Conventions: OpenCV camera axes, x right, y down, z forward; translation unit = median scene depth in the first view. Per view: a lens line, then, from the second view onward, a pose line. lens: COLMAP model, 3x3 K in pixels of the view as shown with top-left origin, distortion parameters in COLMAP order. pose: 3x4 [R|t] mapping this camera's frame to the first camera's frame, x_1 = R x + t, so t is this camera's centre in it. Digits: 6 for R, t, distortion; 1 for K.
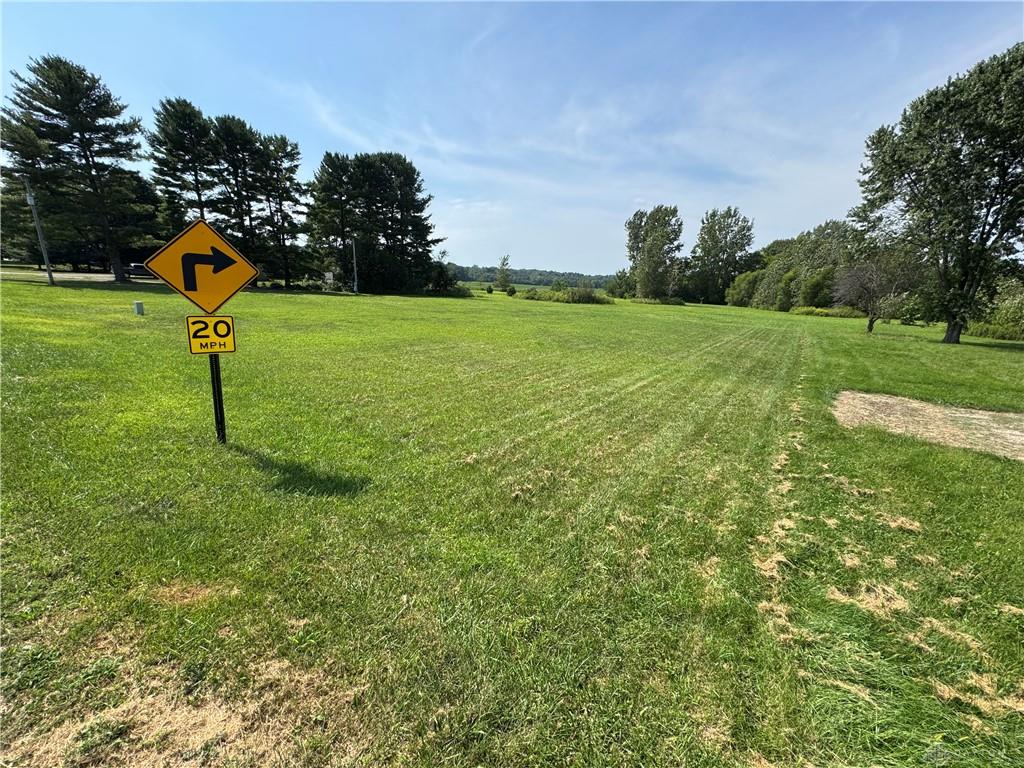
lens RADIAL K [[410.5, 0, 511.2], [0, 410.5, 380.6], [0, 0, 1]] dist [0.000222, 0.000071]
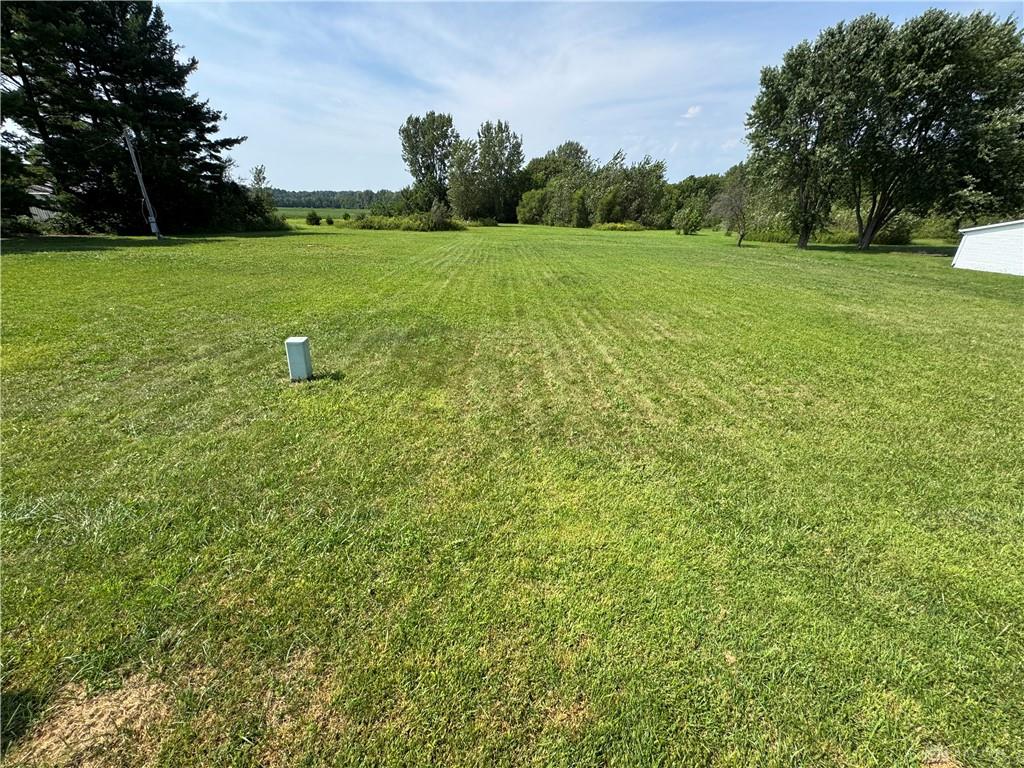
lens RADIAL K [[410.5, 0, 511.8], [0, 410.5, 386.1], [0, 0, 1]] dist [0.000222, 0.000071]
pose [[0.795201, -0.263798, 0.545954, -0.228353], [0.154227, 0.958784, 0.238635, -0.047174], [-0.586403, -0.105562, 0.803111, 0.145839]]
